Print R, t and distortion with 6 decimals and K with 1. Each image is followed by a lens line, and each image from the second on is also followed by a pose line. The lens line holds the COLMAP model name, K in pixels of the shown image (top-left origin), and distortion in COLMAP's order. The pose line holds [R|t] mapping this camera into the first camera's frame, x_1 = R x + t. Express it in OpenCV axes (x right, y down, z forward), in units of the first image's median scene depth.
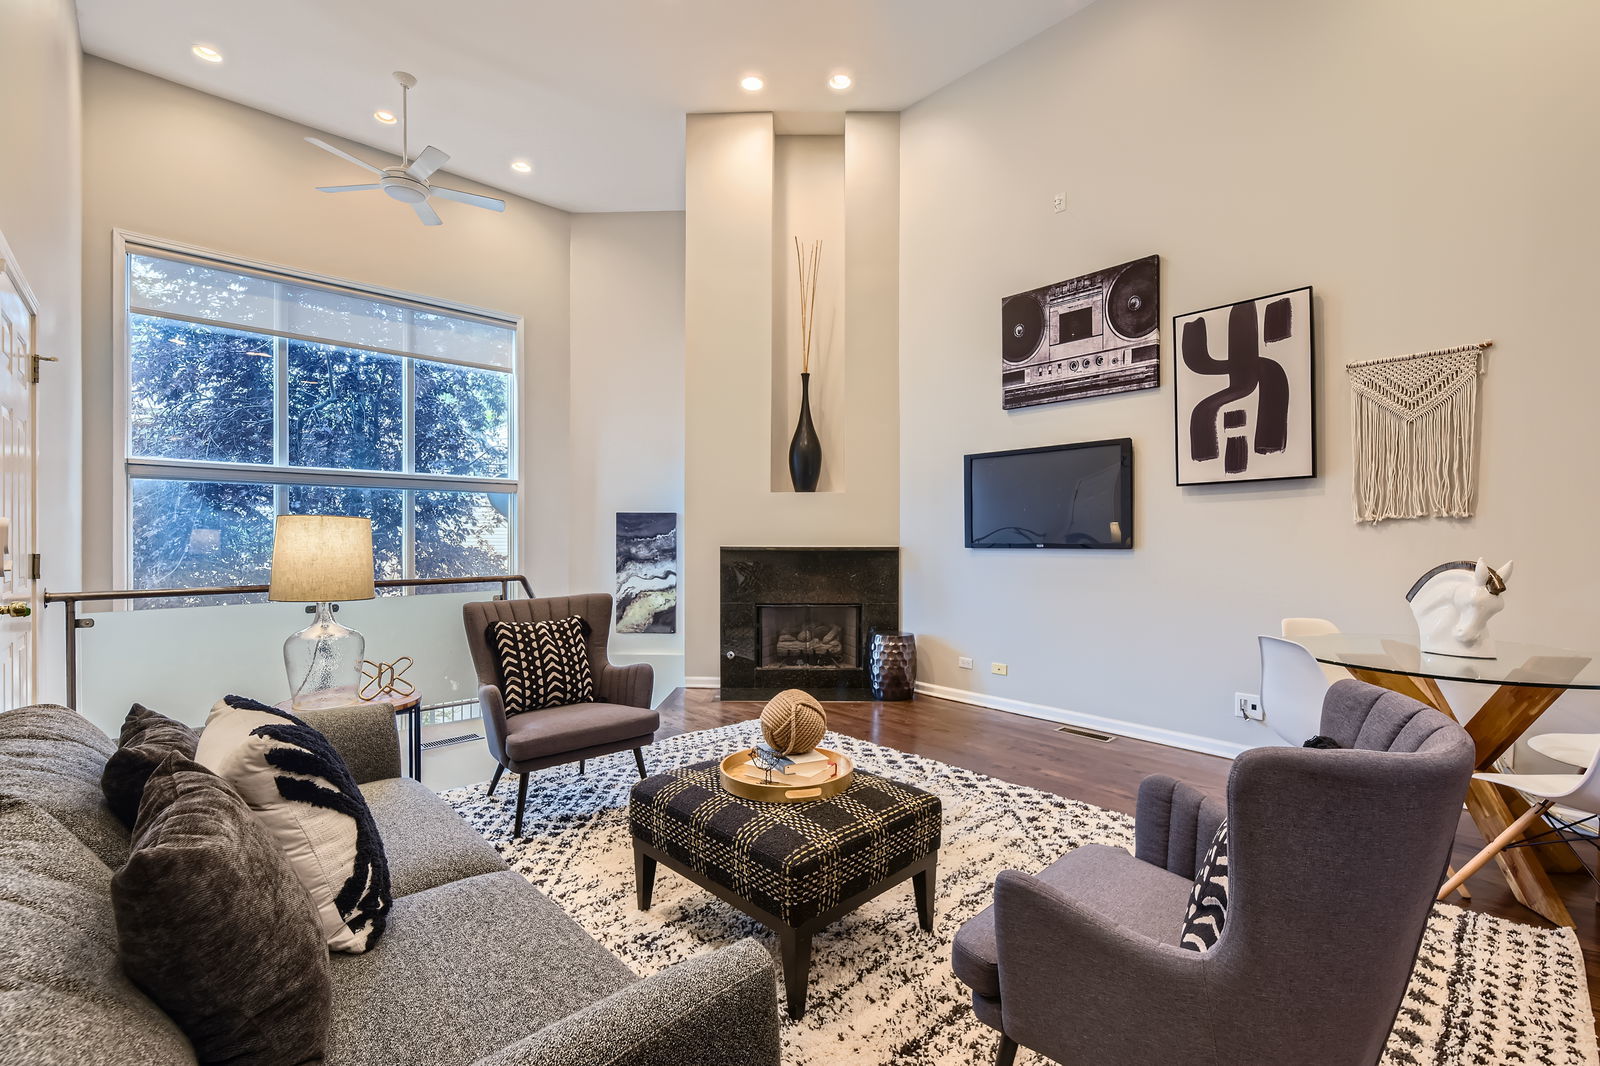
lens RADIAL K [[691.2, 0, 804.9], [0, 691.2, 547.6], [0, 0, 1]] dist [0.000068, 0.000042]
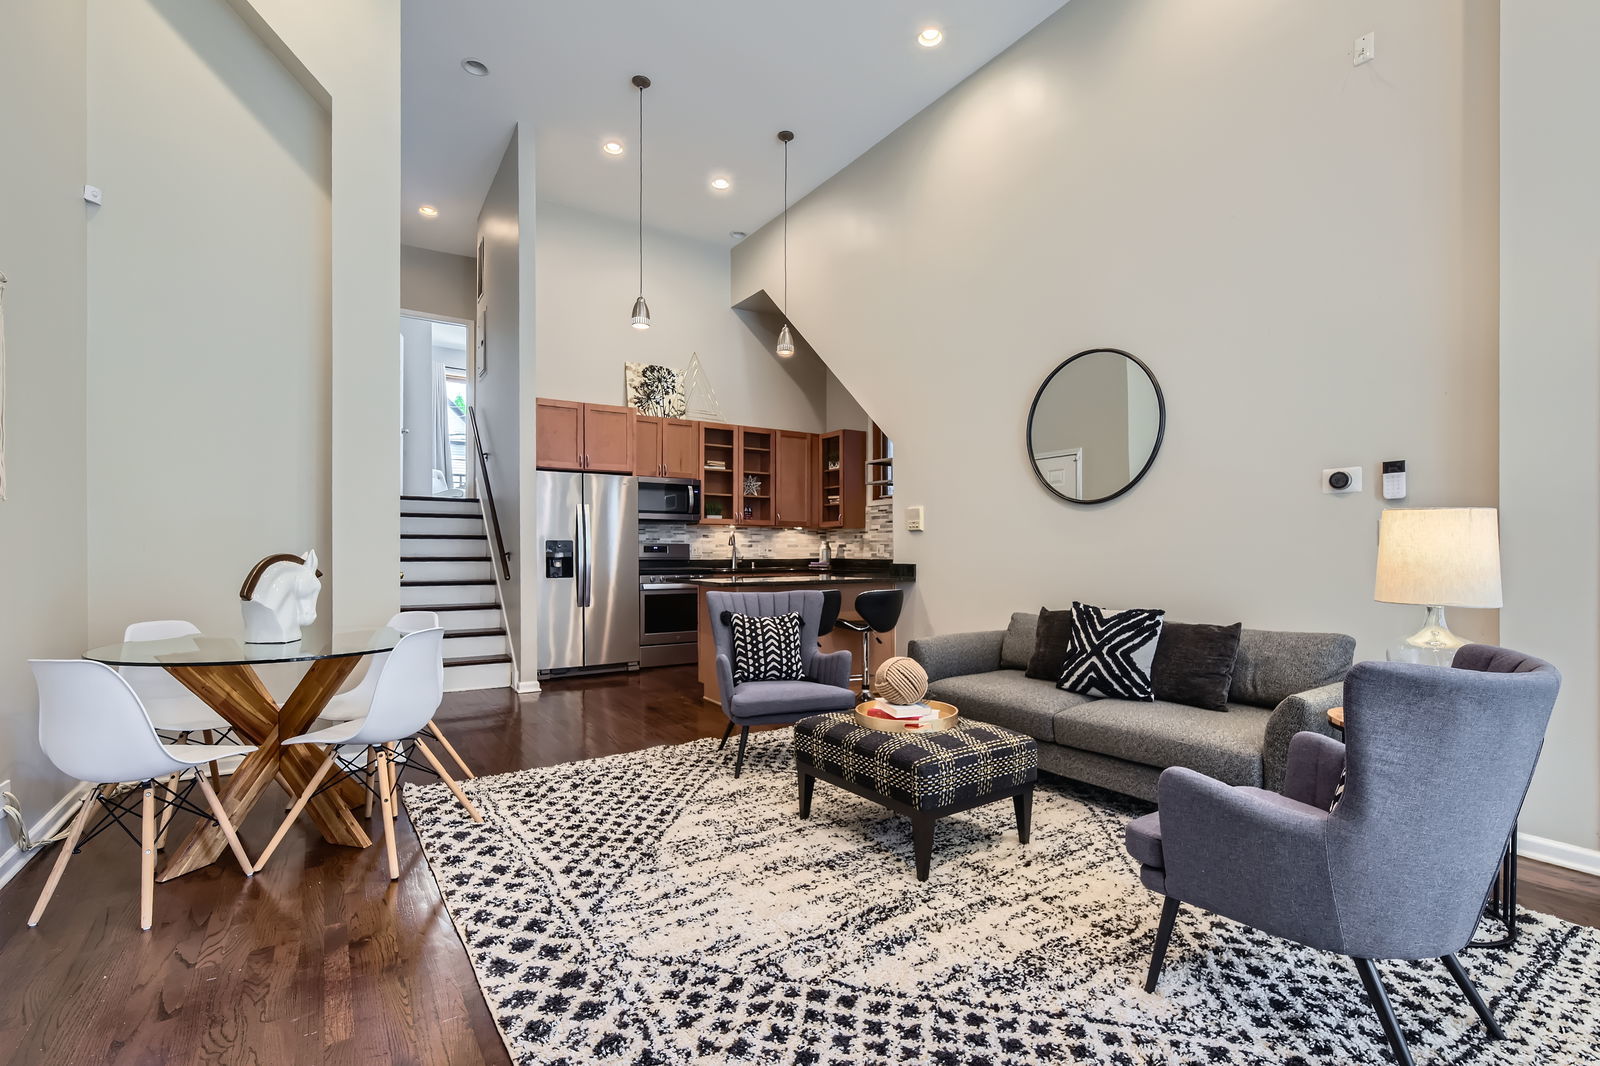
lens RADIAL K [[716.0, 0, 801.6], [0, 716.0, 549.6], [0, 0, 1]] dist [-0.001922, -0.000228]
pose [[-0.985011, -0.009570, 0.172228, -0.030231], [-0.007837, 0.999912, 0.010736, -0.004934], [-0.172315, 0.009225, -0.984999, 1.238066]]
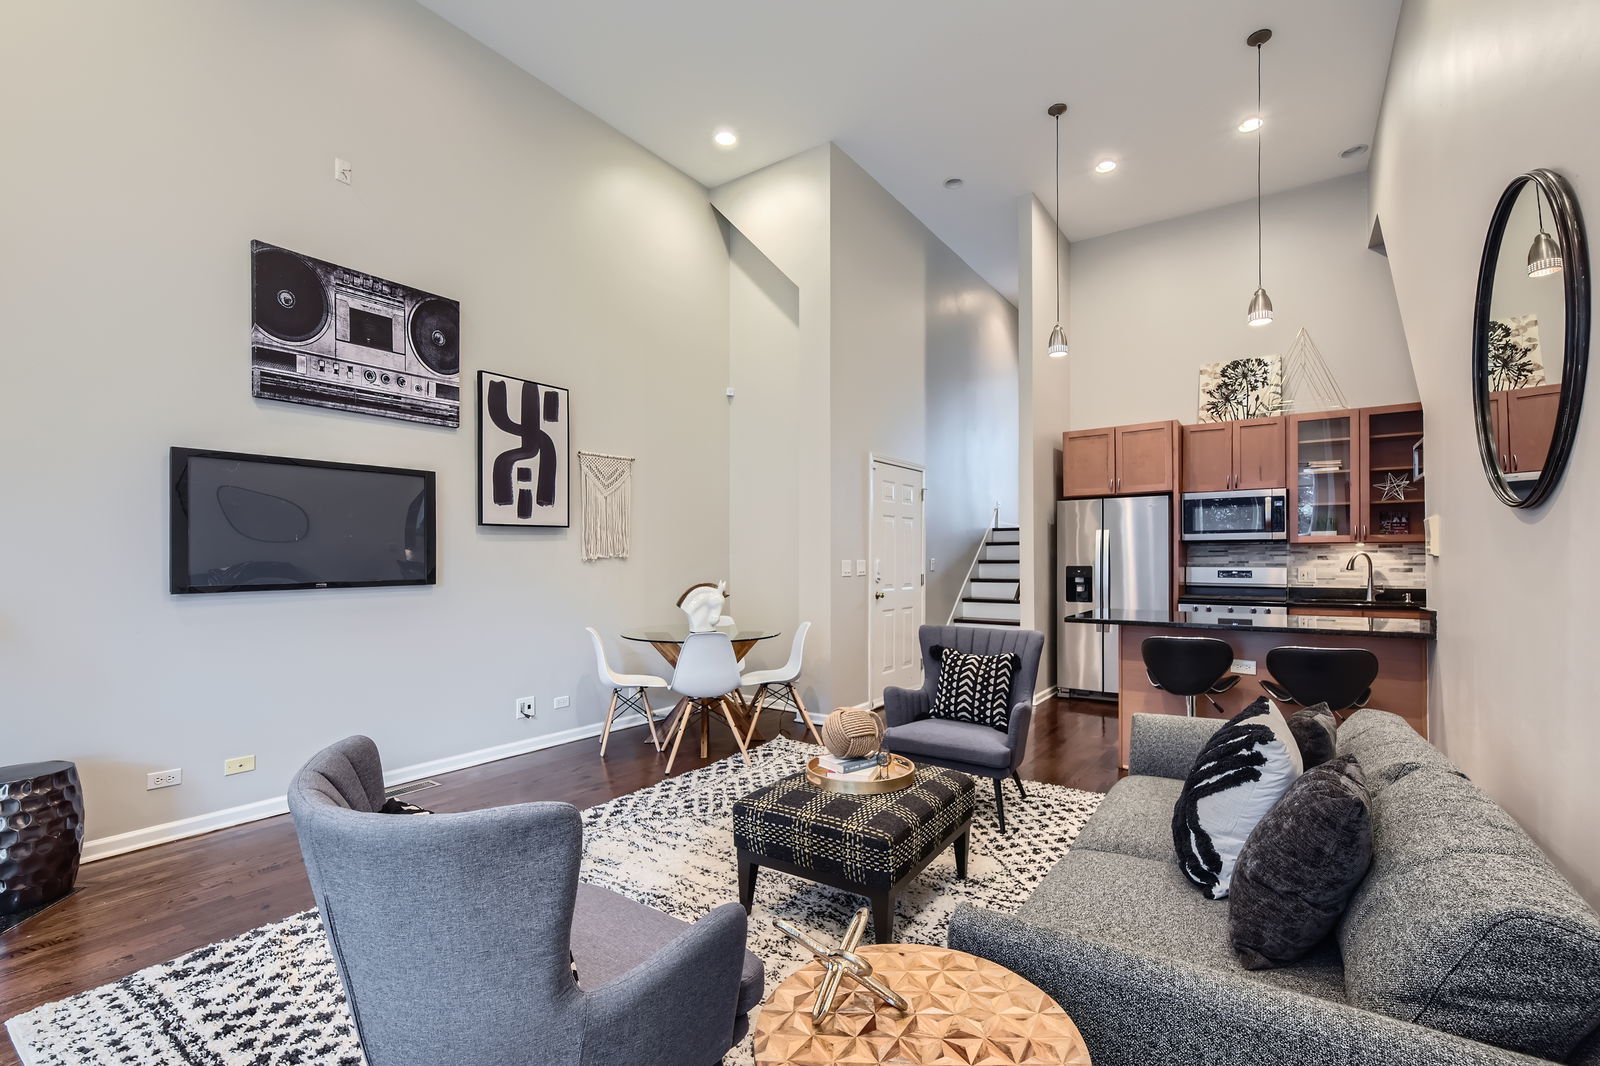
lens RADIAL K [[692.6, 0, 840.7], [0, 692.6, 556.3], [0, 0, 1]] dist [0.001596, 0.000027]
pose [[-0.235373, -0.002971, 0.971901, -0.642990], [0.009327, 0.999942, 0.005315, -0.039048], [-0.971860, 0.010316, -0.235331, 0.685301]]
